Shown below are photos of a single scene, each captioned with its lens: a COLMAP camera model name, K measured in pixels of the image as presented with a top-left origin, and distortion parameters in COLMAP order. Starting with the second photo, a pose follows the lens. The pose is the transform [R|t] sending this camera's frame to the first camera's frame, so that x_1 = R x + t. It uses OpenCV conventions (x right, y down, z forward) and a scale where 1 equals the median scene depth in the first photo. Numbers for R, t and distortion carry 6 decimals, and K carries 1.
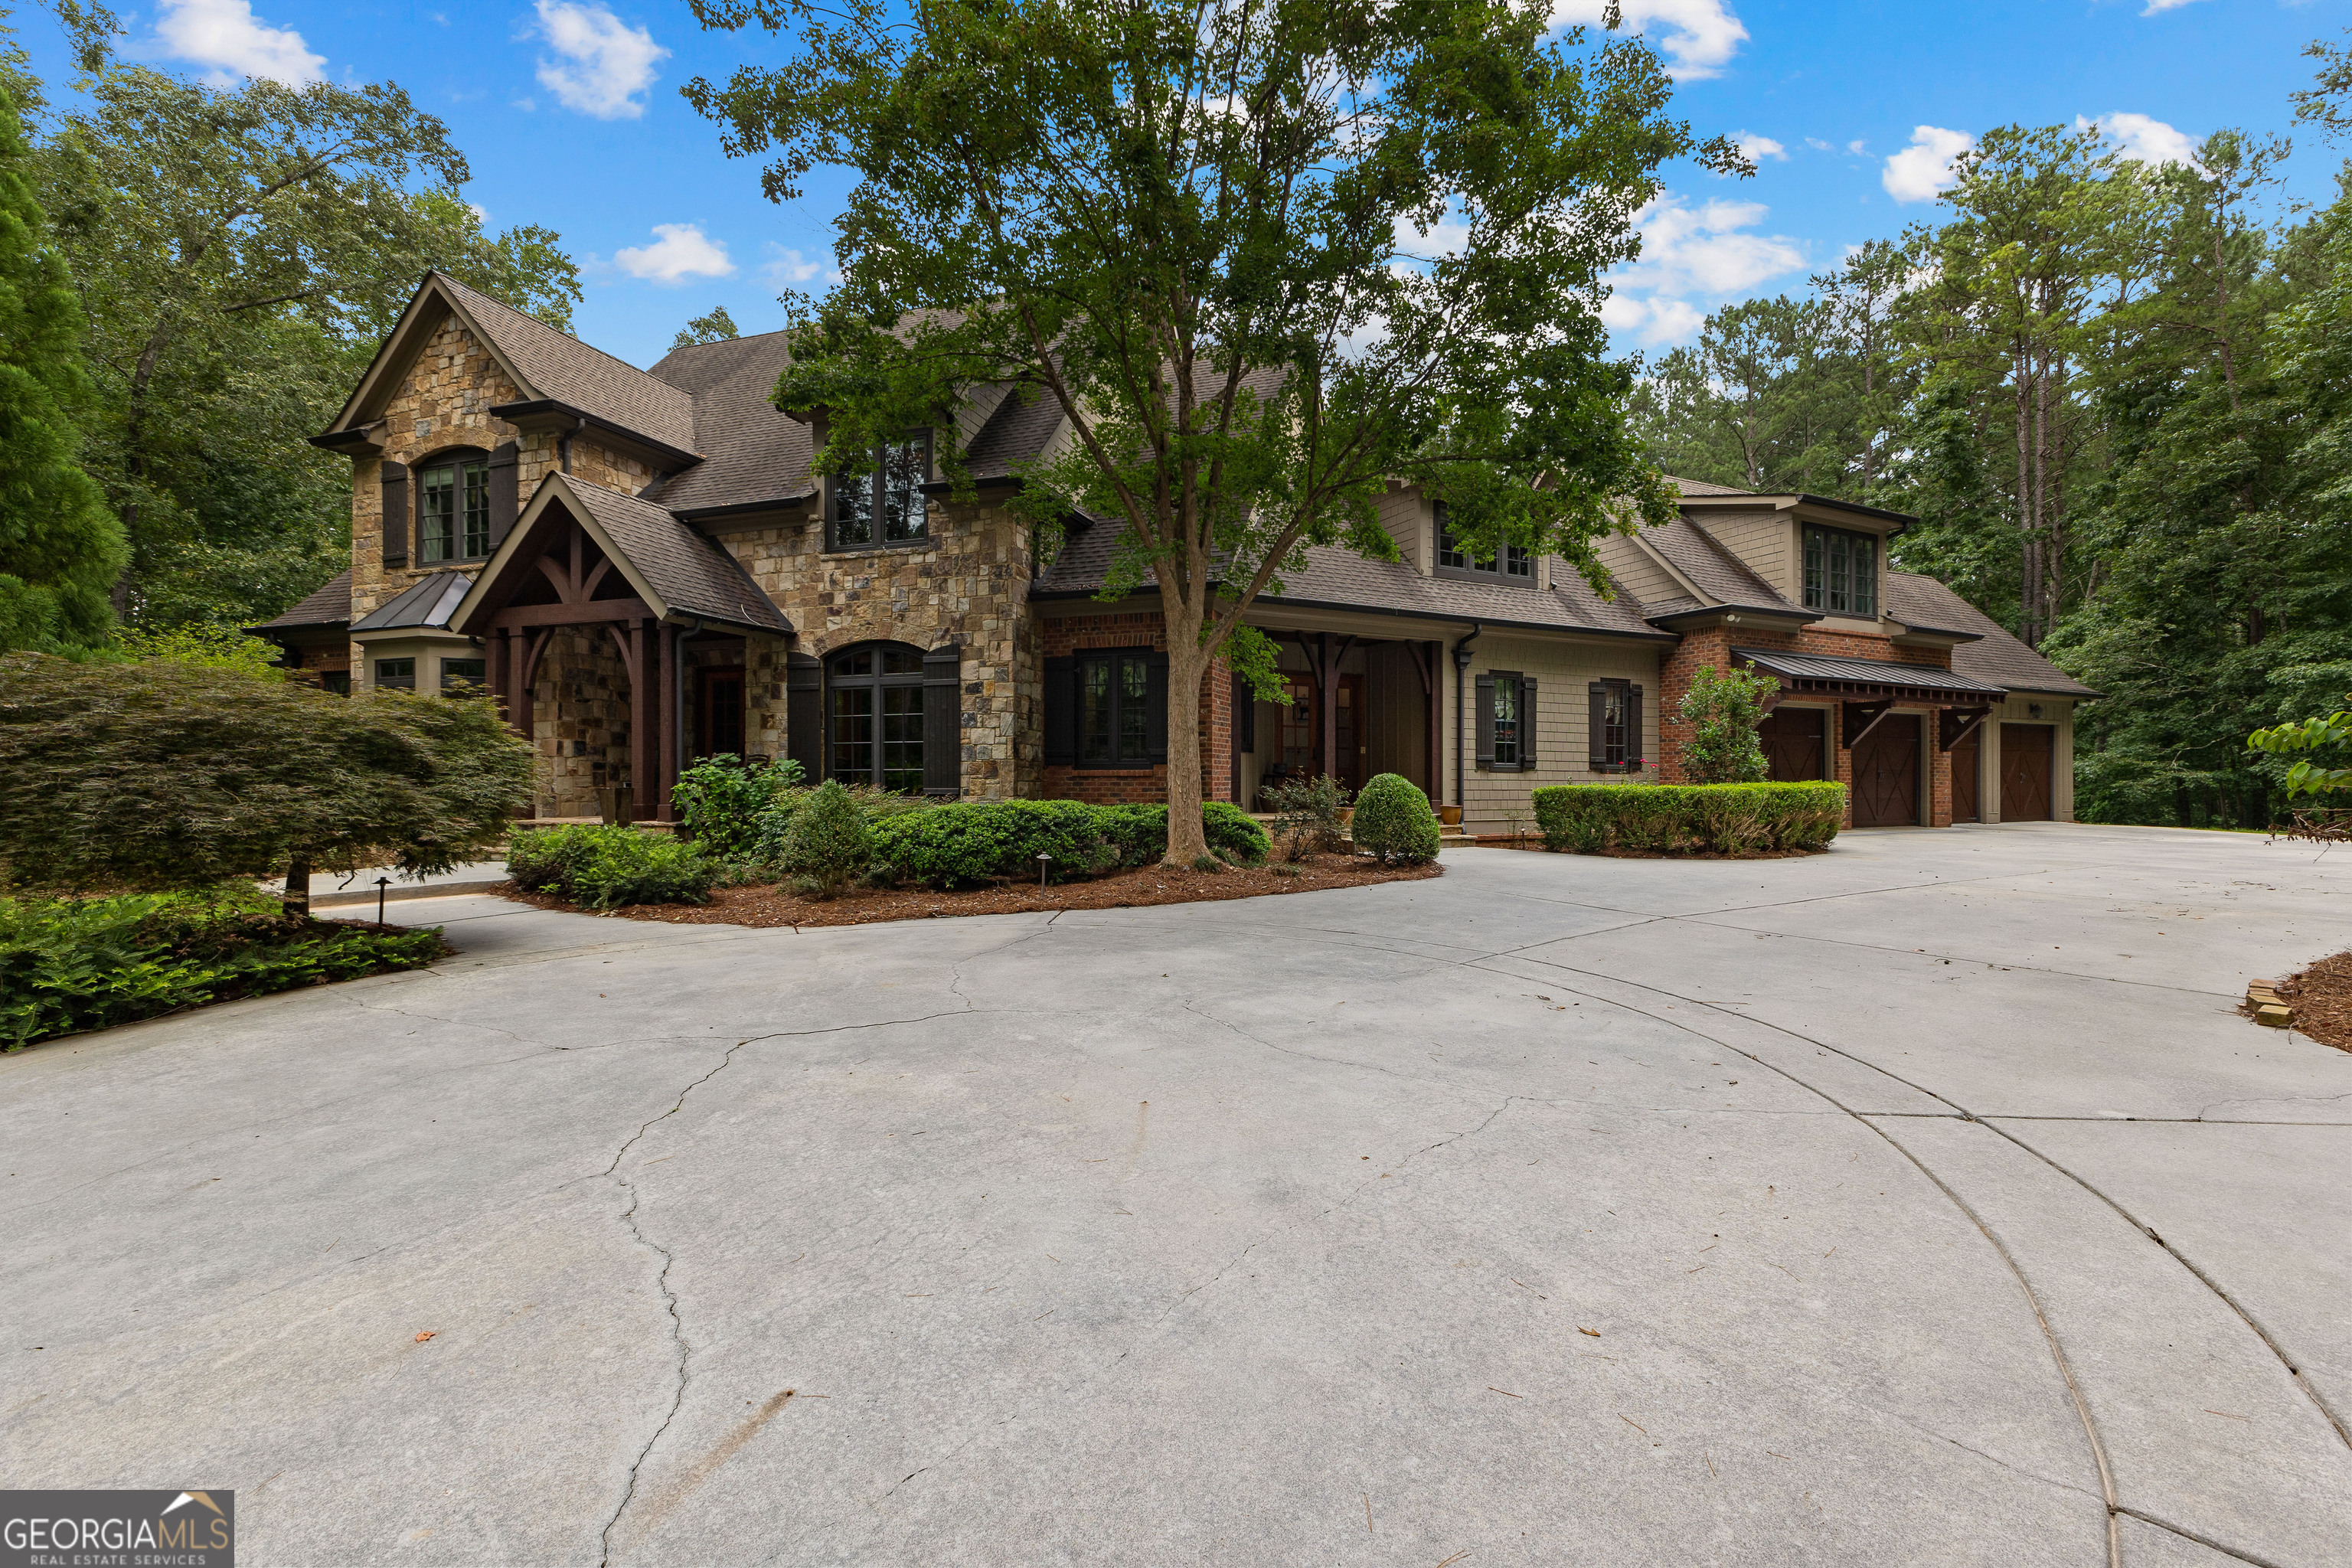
lens RADIAL K [[1000.6, 0, 1182.3], [0, 1000.6, 771.1], [0, 0, 1]] dist [0.016824, -0.007918]
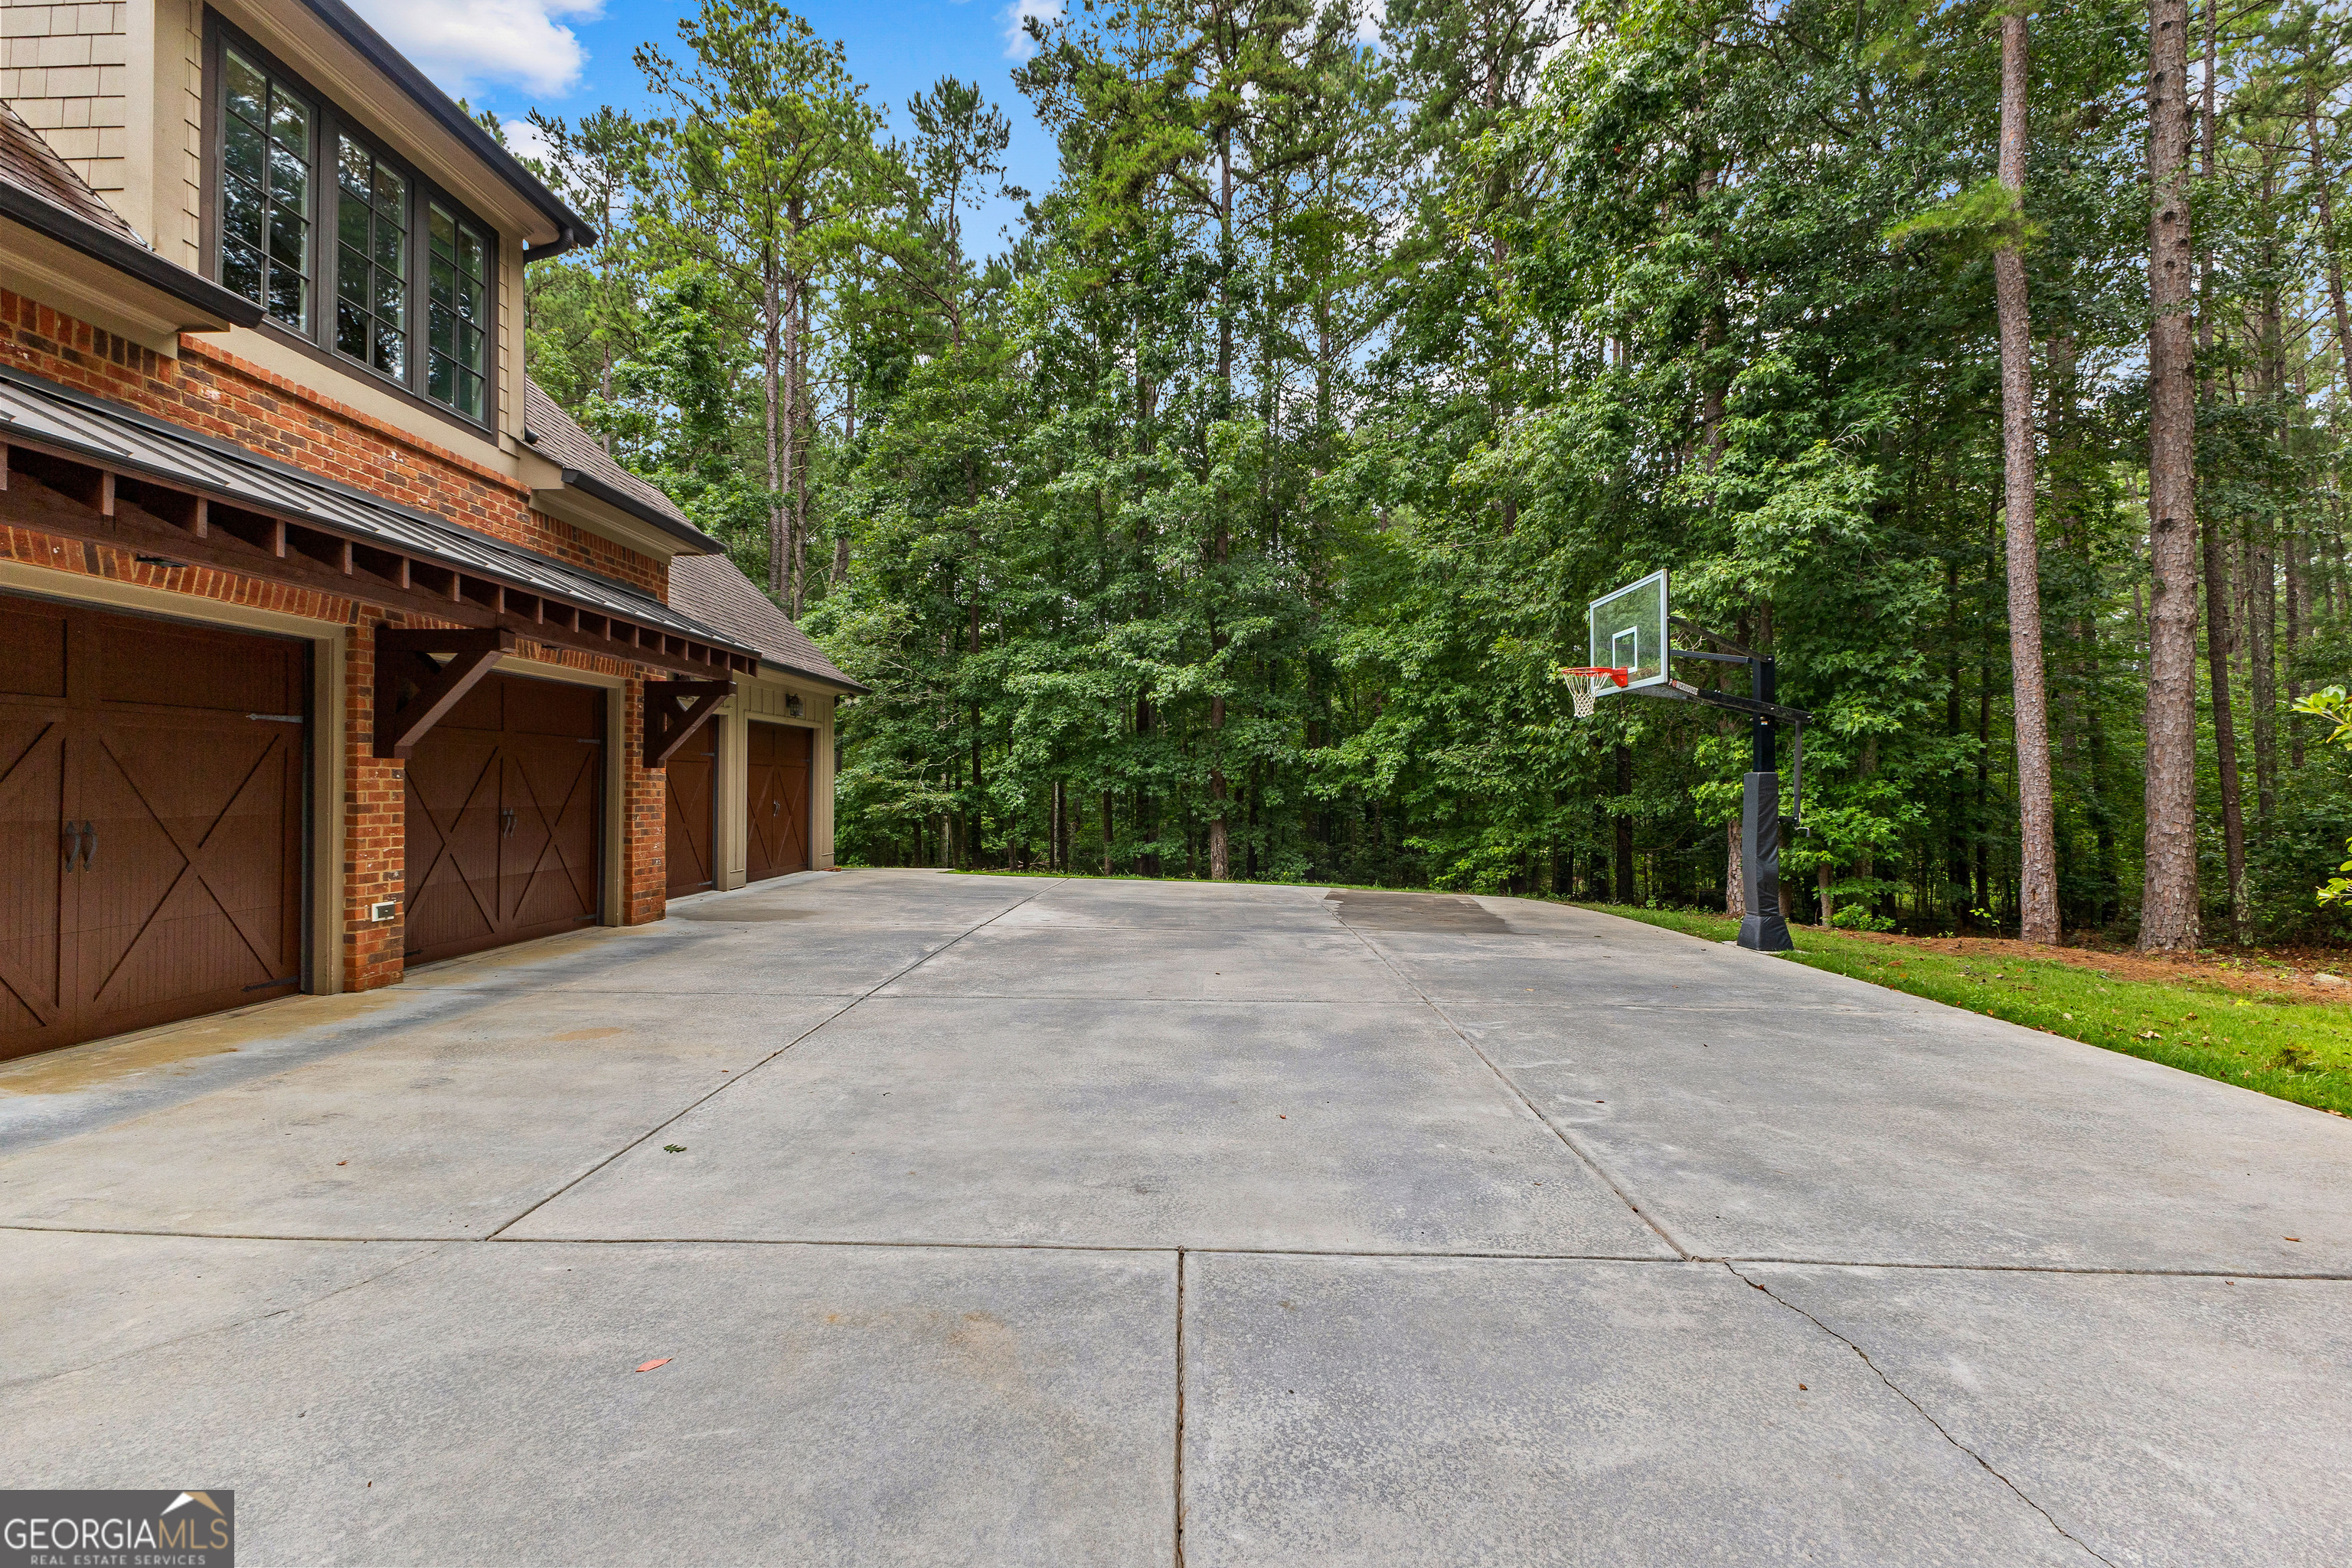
lens RADIAL K [[1025.1, 0, 1173.2], [0, 1025.1, 765.5], [0, 0, 1]] dist [0.020656, -0.000090]
pose [[0.474183, 0.014957, 0.880299, 0.562869], [-0.006193, 0.999888, -0.013653, -0.019323], [-0.880404, 0.001023, 0.474223, 0.697346]]
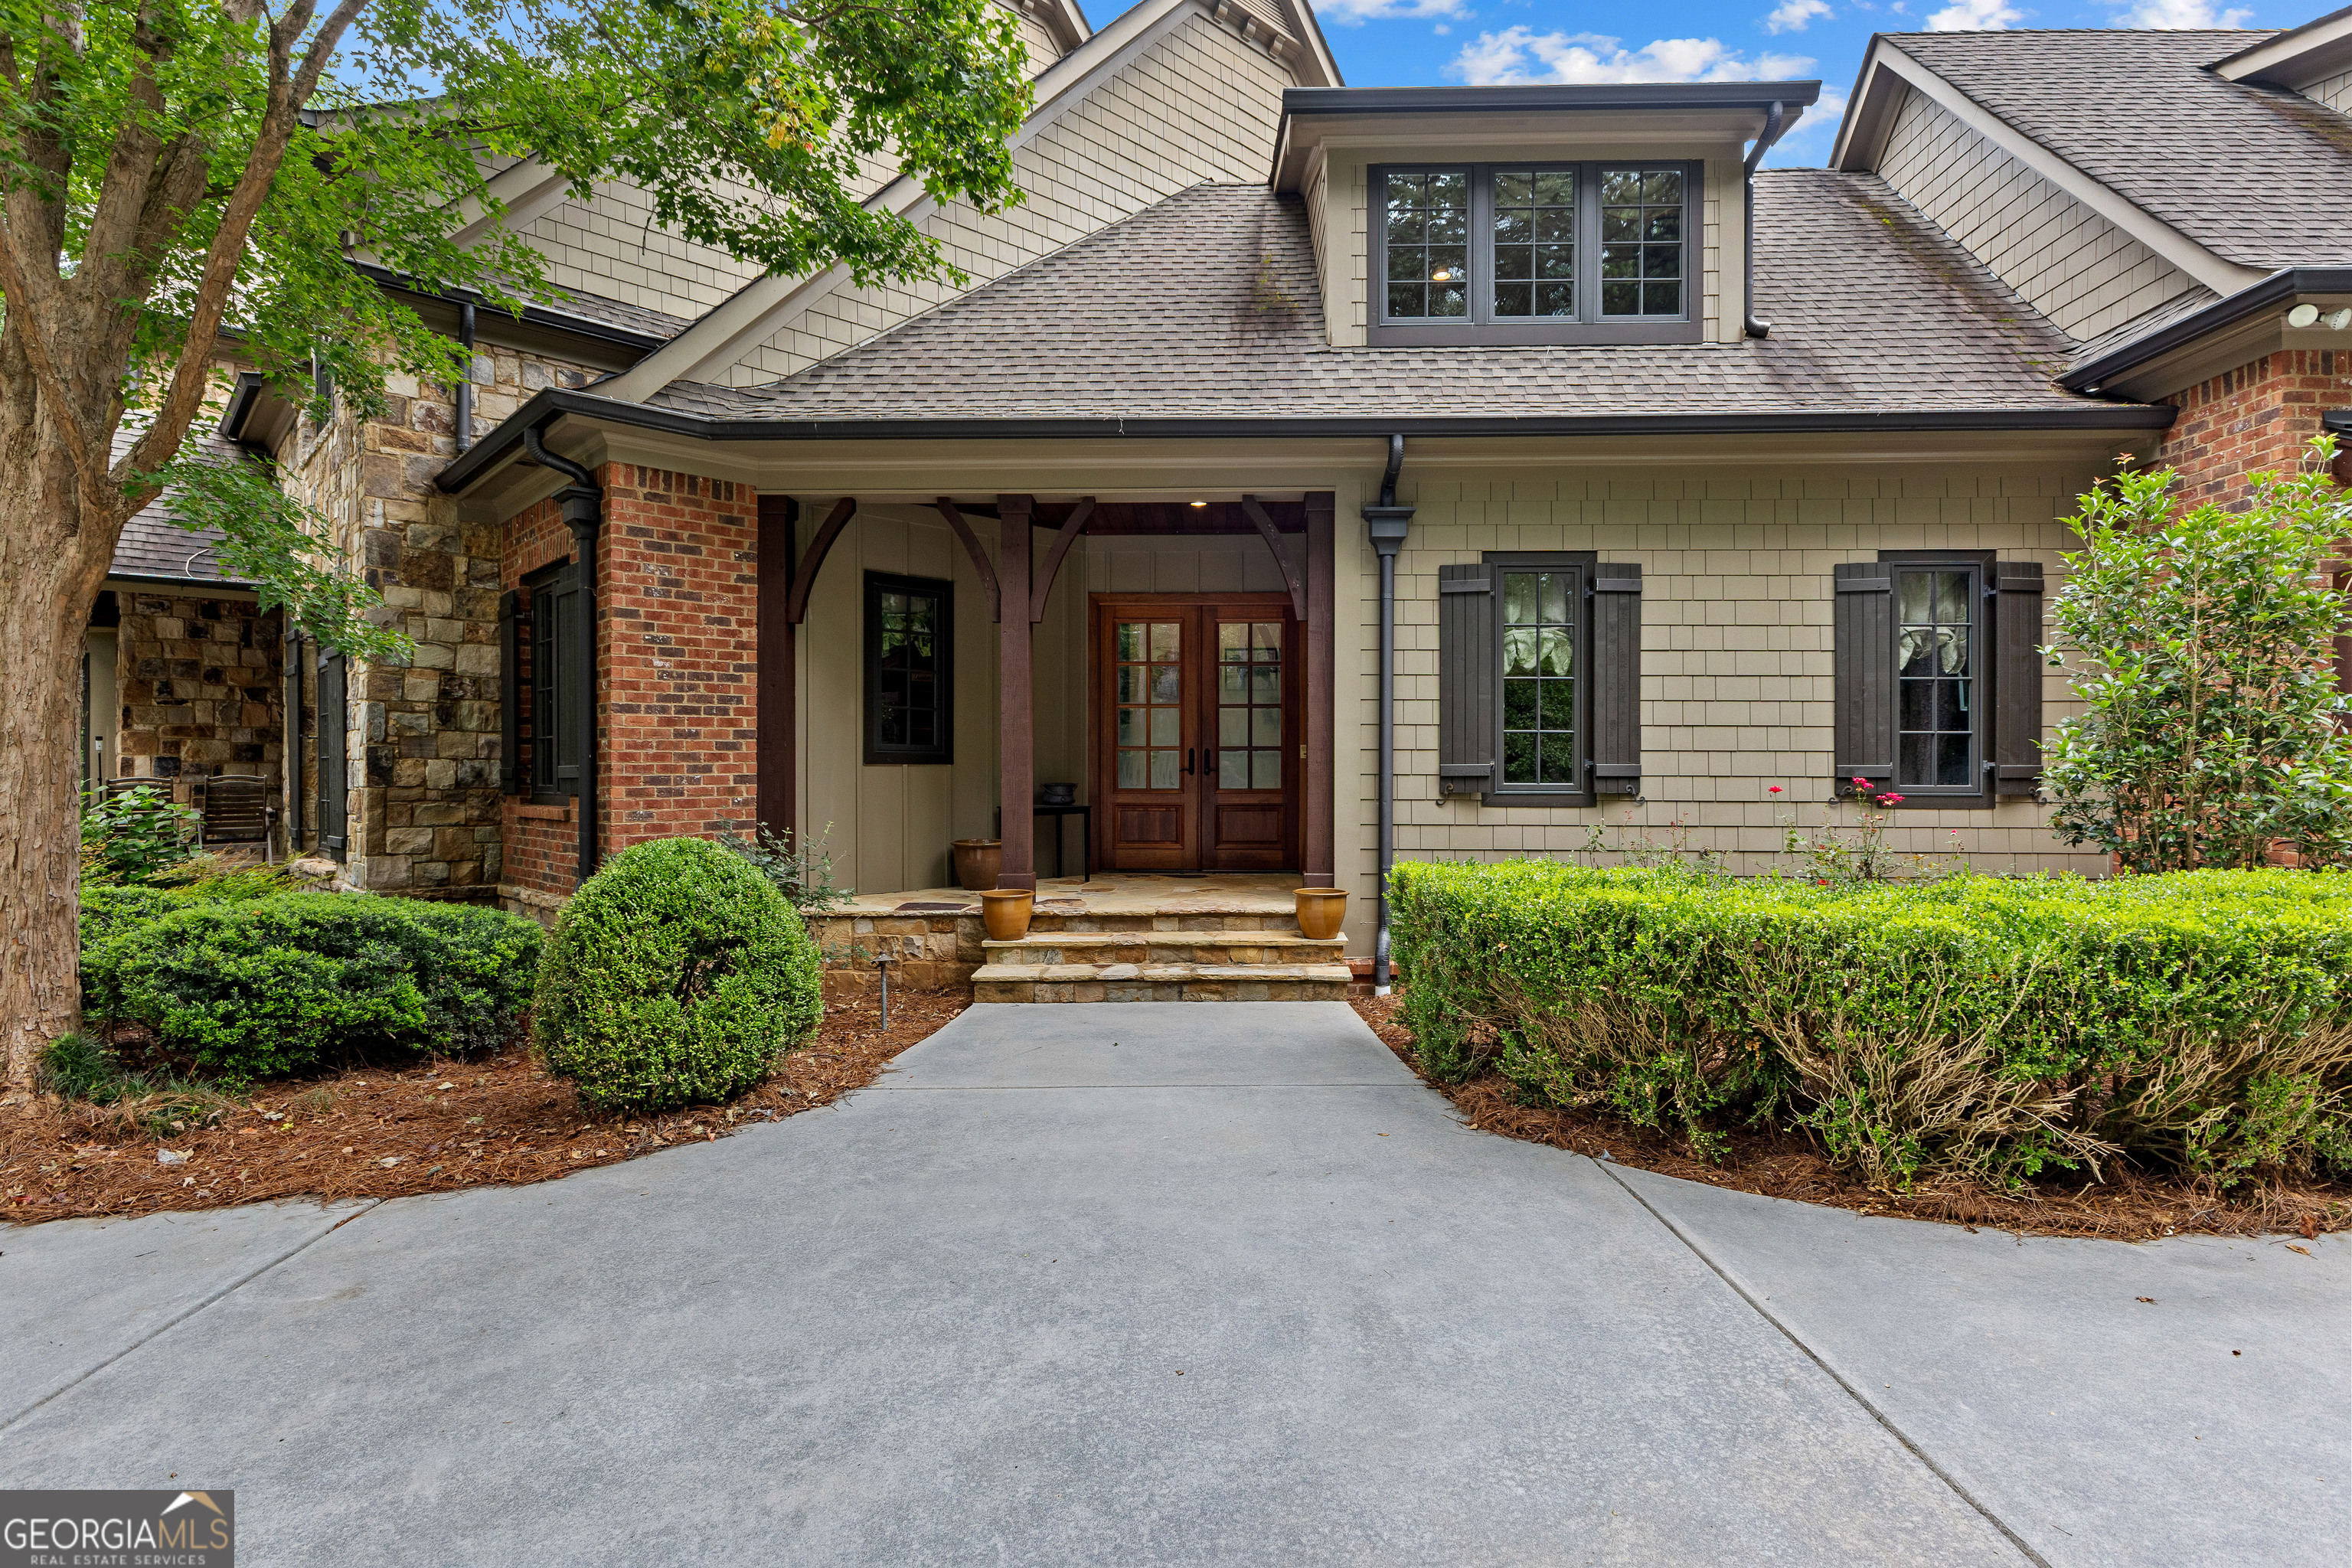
lens RADIAL K [[1162.0, 0, 1181.4], [0, 1162.0, 777.9], [0, 0, 1]] dist [0.000295, -0.000816]
pose [[0.883497, -0.001022, -0.468436, 0.440563], [0.007567, 0.999898, 0.012090, -0.017865], [0.468376, -0.014226, 0.883415, 0.559806]]
